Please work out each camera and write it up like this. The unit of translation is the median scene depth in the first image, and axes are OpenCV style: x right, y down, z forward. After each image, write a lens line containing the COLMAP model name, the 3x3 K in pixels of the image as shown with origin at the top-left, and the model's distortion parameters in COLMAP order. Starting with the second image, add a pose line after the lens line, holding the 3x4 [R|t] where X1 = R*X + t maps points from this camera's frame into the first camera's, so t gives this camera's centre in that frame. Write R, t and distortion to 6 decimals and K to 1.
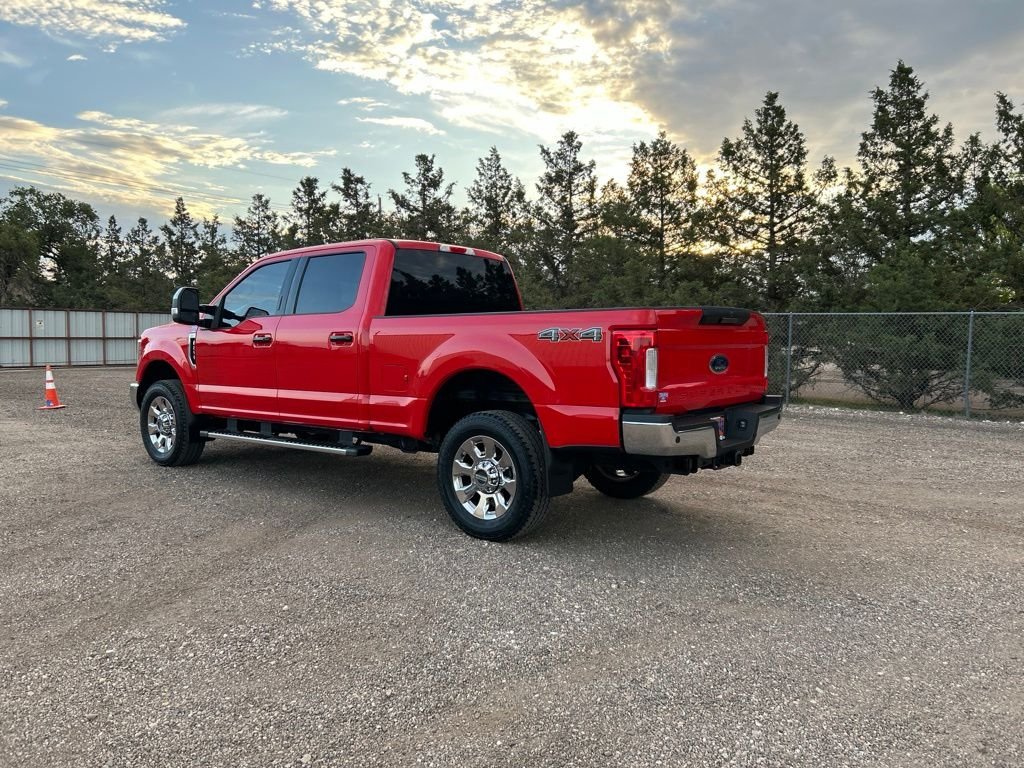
lens RADIAL K [[782.9, 0, 510.9], [0, 782.9, 382.5], [0, 0, 1]] dist [0.061134, -0.065986]
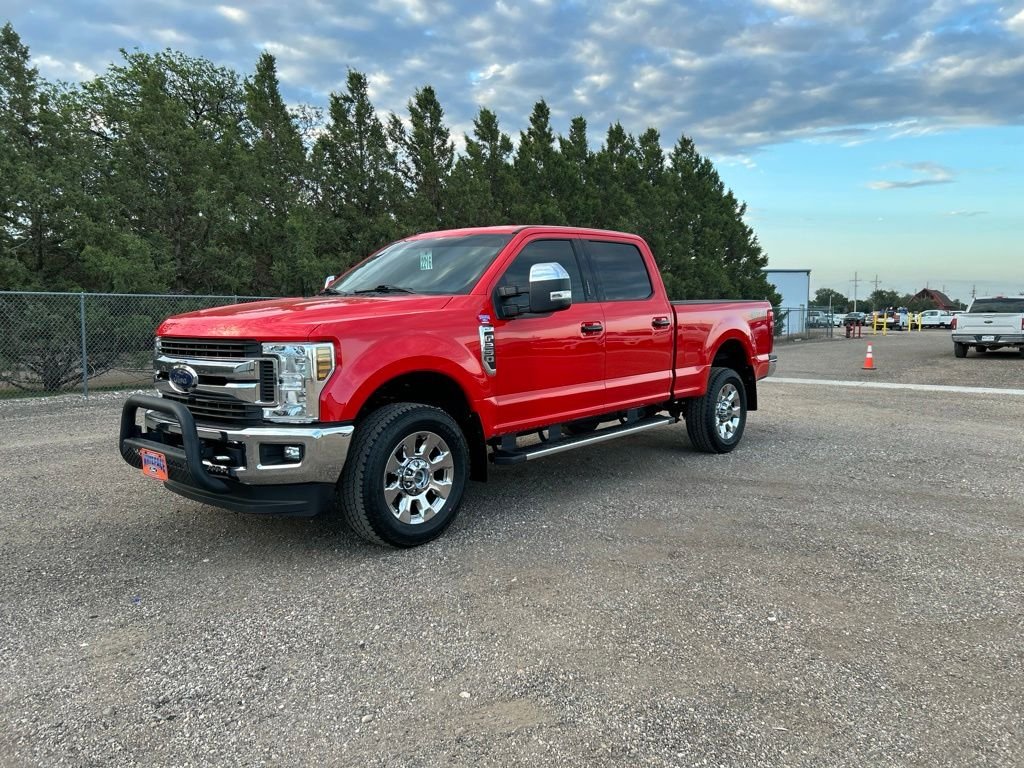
lens RADIAL K [[782.9, 0, 511.8], [0, 782.9, 382.7], [0, 0, 1]] dist [0.061134, -0.065986]
pose [[0.030721, -0.099044, 0.994609, -0.464476], [0.070884, 0.992789, 0.096673, -0.032873], [-0.997011, 0.067532, 0.037520, 0.405042]]
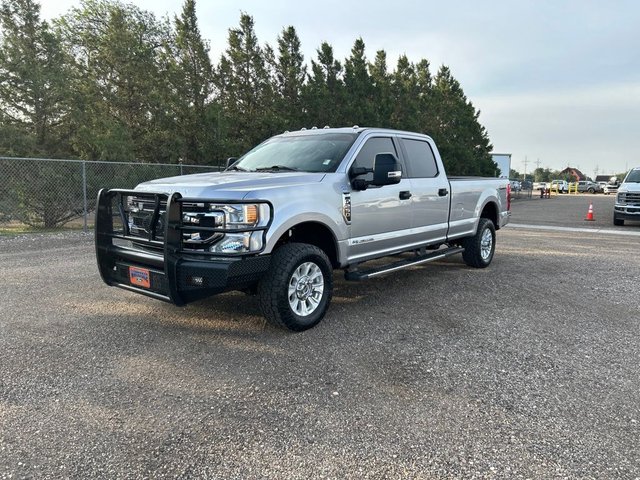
lens RADIAL K [[489.3, 0, 315.3], [0, 489.3, 240.0], [0, 0, 1]] dist [0.061134, -0.065986]
pose [[0.009344, -0.135600, 0.990720, -0.398978], [0.052448, 0.989466, 0.134933, -0.040741], [-0.998580, 0.050701, 0.016357, 0.516493]]
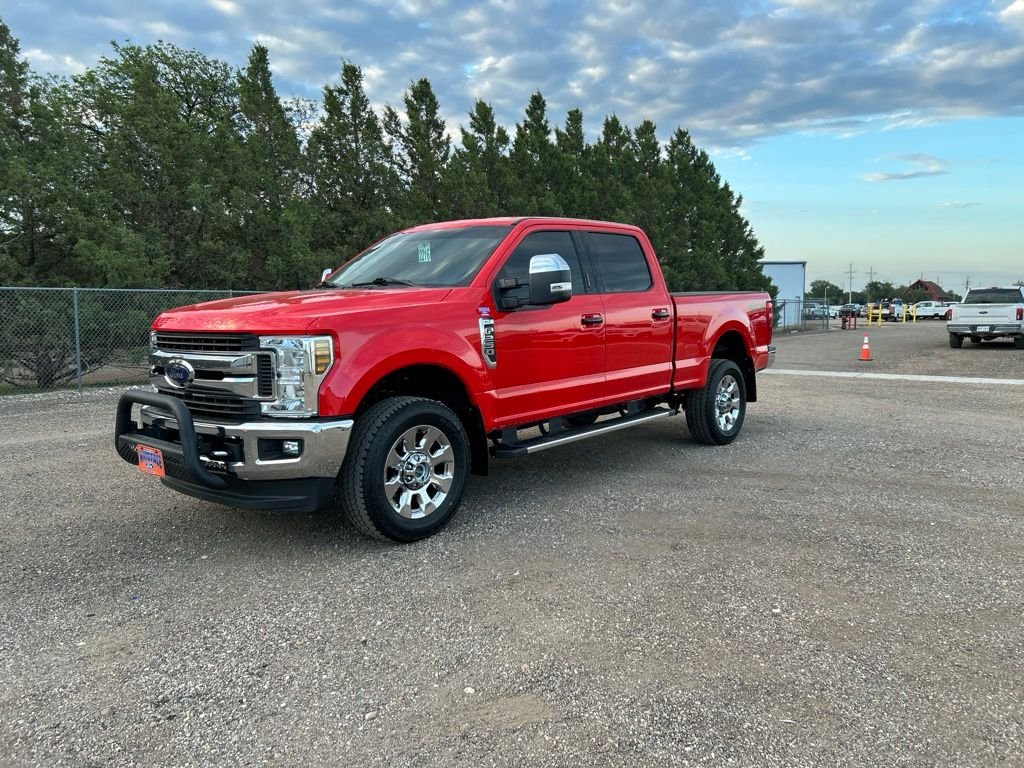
lens RADIAL K [[782.9, 0, 518.2], [0, 782.9, 381.8], [0, 0, 1]] dist [0.061134, -0.065986]
pose [[0.018227, -0.106303, 0.994167, -0.462310], [0.076167, 0.991590, 0.104631, -0.032447], [-0.996928, 0.073816, 0.026171, 0.406422]]
